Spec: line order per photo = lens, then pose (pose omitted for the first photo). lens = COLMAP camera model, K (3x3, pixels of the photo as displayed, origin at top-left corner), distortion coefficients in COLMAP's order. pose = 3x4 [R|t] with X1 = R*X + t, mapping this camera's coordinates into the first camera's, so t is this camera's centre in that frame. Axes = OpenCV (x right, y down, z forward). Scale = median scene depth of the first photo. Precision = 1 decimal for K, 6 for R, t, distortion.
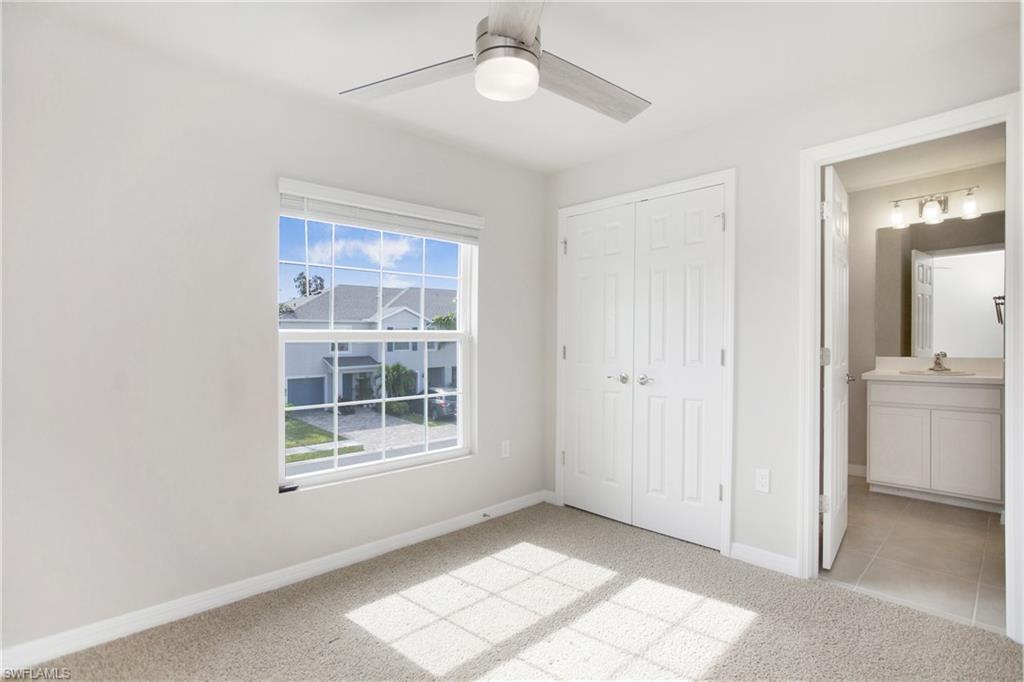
lens RADIAL K [[544.9, 0, 512.0], [0, 544.9, 341.0], [0, 0, 1]] dist [-0.049005, 0.000485]
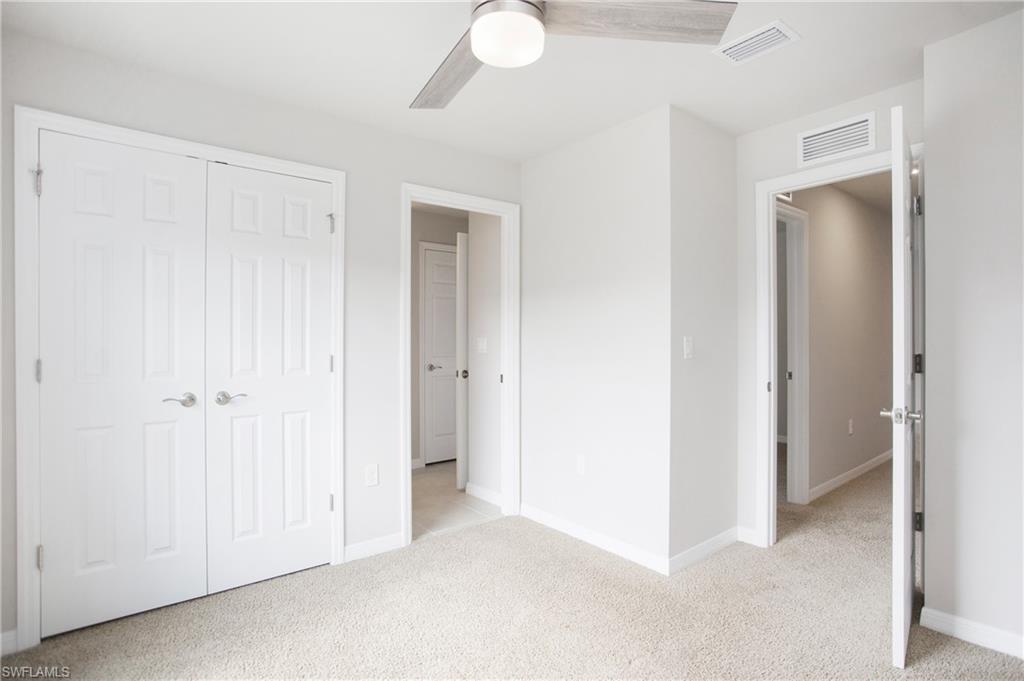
lens RADIAL K [[513.7, 0, 511.3], [0, 513.7, 354.7], [0, 0, 1]] dist [0.002050, 0.000728]
pose [[0.078476, -0.020873, 0.996697, -0.420778], [0.010073, 0.999746, 0.020144, 0.000560], [-0.996865, 0.008459, 0.078666, 0.501781]]
